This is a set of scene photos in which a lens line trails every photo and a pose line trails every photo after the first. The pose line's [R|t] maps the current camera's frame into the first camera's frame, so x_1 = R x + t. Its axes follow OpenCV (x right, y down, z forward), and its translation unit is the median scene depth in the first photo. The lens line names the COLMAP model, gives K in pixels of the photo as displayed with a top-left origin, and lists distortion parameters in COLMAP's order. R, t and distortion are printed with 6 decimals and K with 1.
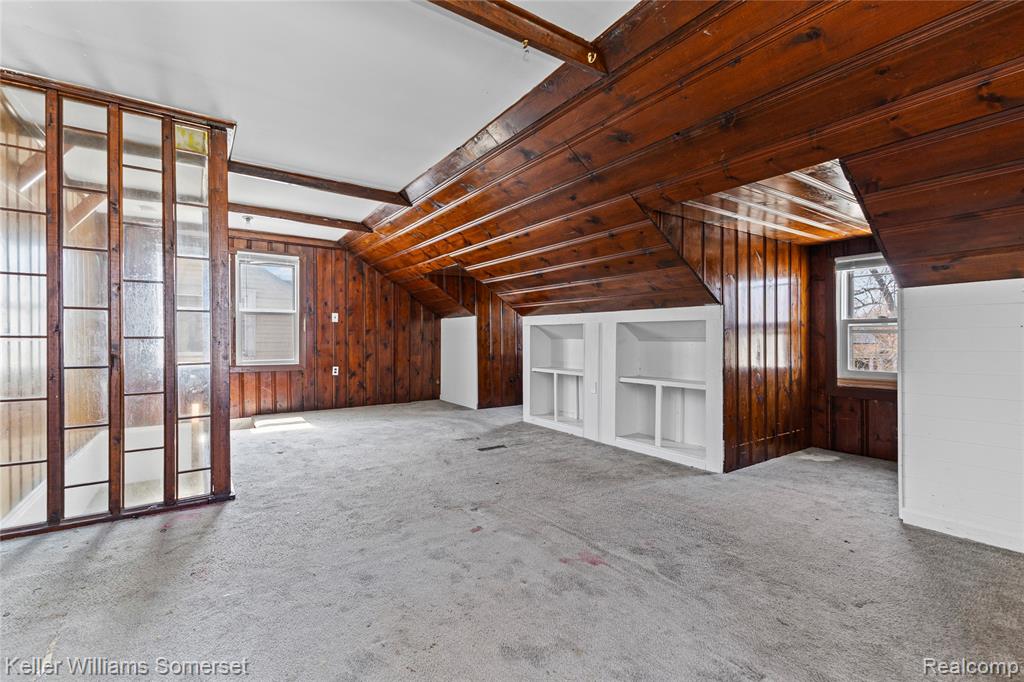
lens RADIAL K [[448.7, 0, 511.4], [0, 448.7, 334.7], [0, 0, 1]] dist [0.009873, -0.000458]
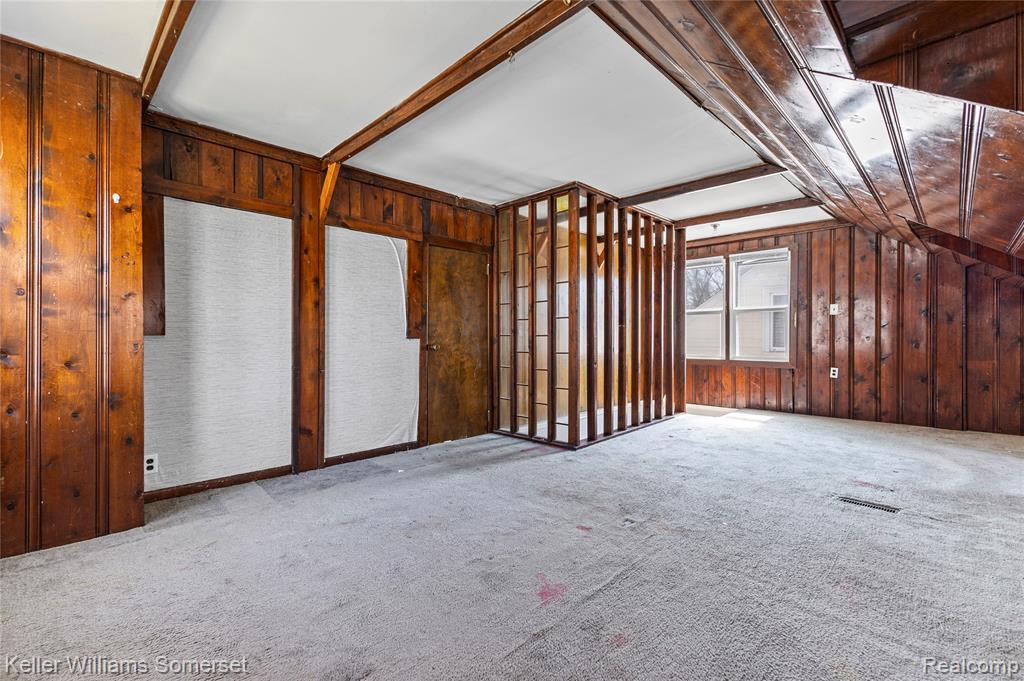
lens RADIAL K [[448.7, 0, 511.4], [0, 448.7, 334.2], [0, 0, 1]] dist [0.009873, -0.000458]
pose [[0.191315, -0.004394, -0.981519, 0.450686], [0.015212, 0.999883, -0.001512, 0.000351], [0.981411, -0.014642, 0.191359, 0.338596]]
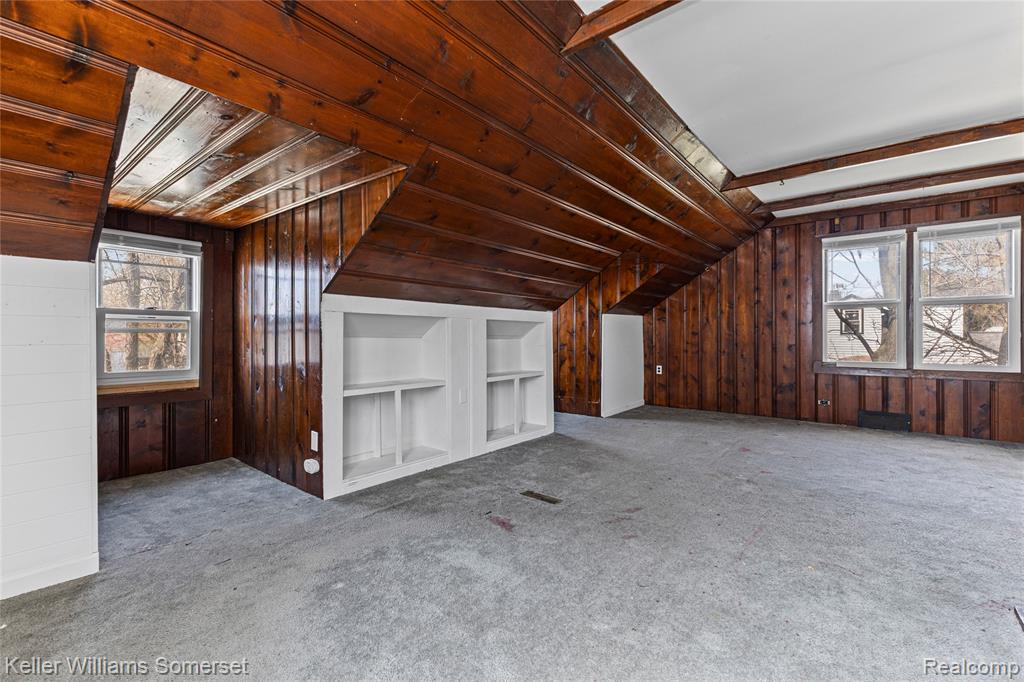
lens RADIAL K [[464.8, 0, 513.3], [0, 464.8, 336.6], [0, 0, 1]] dist [0.029780, 0.000193]
pose [[-0.308160, -0.009067, 0.951291, -0.639683], [-0.014436, 0.999884, 0.004853, 0.002989], [-0.951225, -0.012237, -0.308255, 1.142912]]
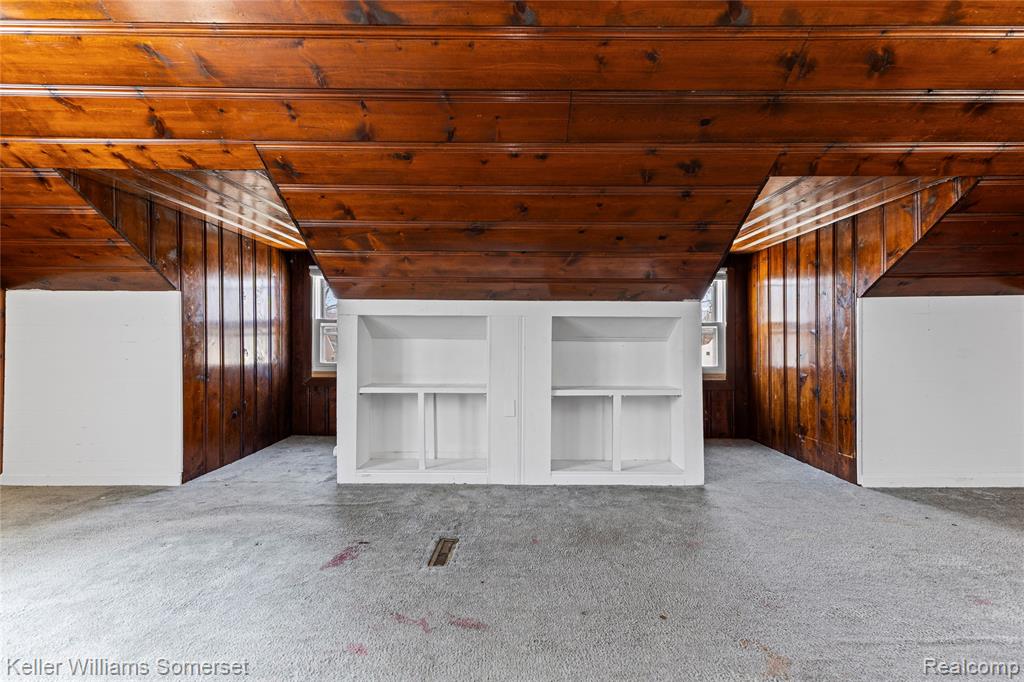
lens RADIAL K [[464.8, 0, 513.3], [0, 464.8, 336.6], [0, 0, 1]] dist [0.029780, 0.000193]
pose [[0.565489, -0.003249, 0.824749, -0.397039], [-0.007110, 0.999936, 0.008815, 0.000035], [-0.824725, -0.010849, 0.565430, 0.570656]]
